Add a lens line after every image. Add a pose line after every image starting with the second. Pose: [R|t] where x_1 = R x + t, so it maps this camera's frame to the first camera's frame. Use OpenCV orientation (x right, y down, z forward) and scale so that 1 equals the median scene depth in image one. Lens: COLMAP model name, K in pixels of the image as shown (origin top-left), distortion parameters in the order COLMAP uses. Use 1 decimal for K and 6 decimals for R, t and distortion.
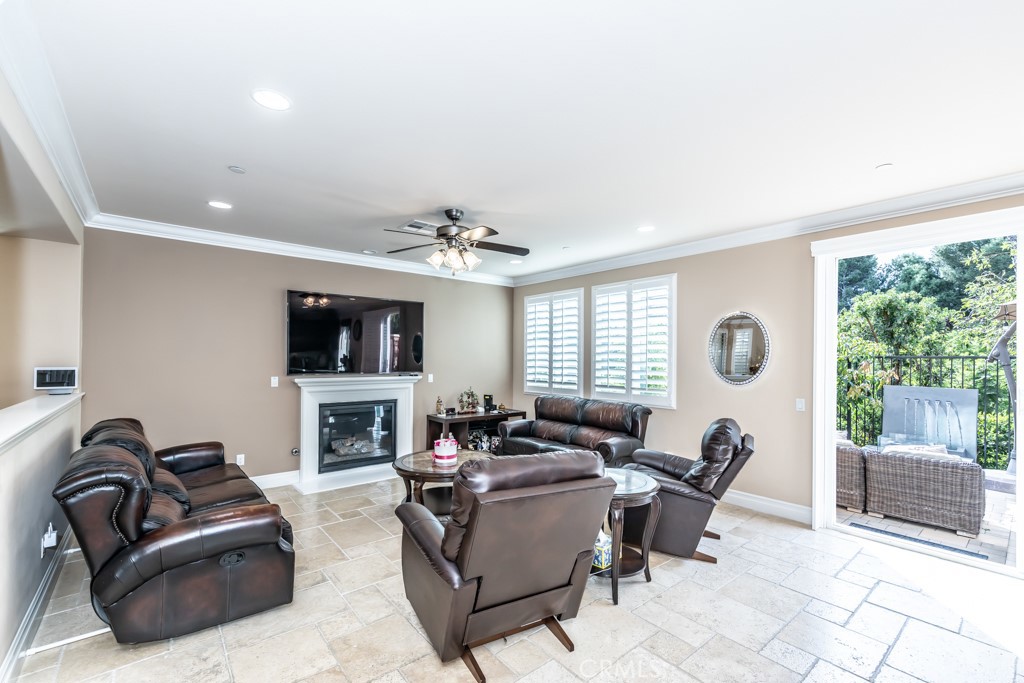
lens RADIAL K [[429.0, 0, 501.5], [0, 429.0, 356.7], [0, 0, 1]] dist [0.012548, -0.001743]
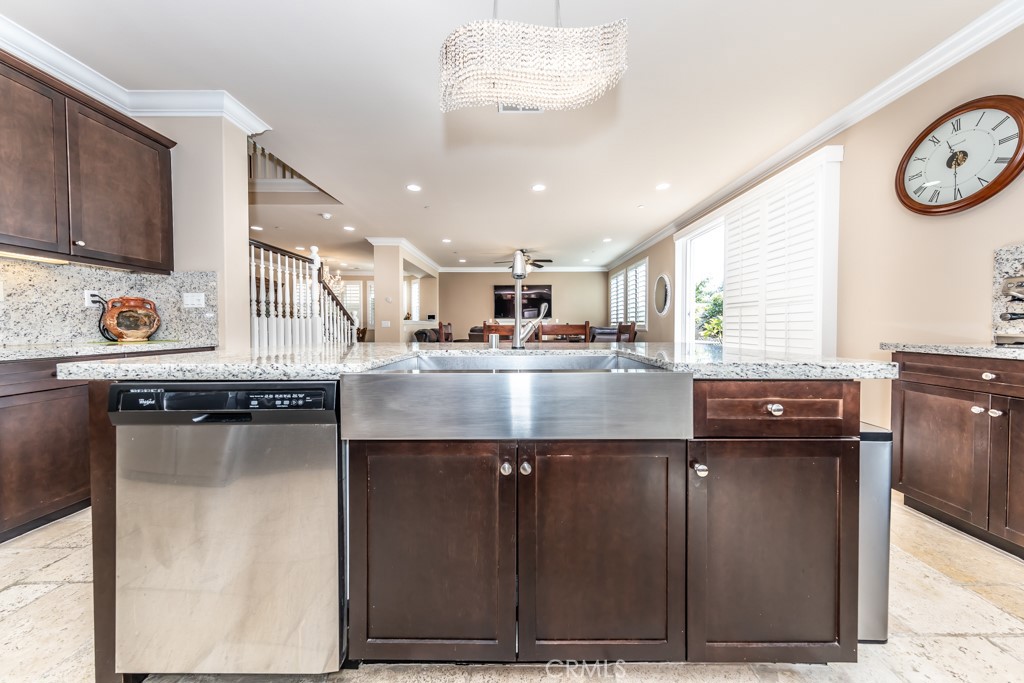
lens RADIAL K [[322.4, 0, 514.5], [0, 322.4, 334.4], [0, 0, 1]] dist [0.001542, -0.000280]
pose [[0.769147, 0.007380, -0.639030, 0.793594], [0.006505, 0.999791, 0.019376, 0.098471], [0.639039, -0.019060, 0.768938, -0.397502]]
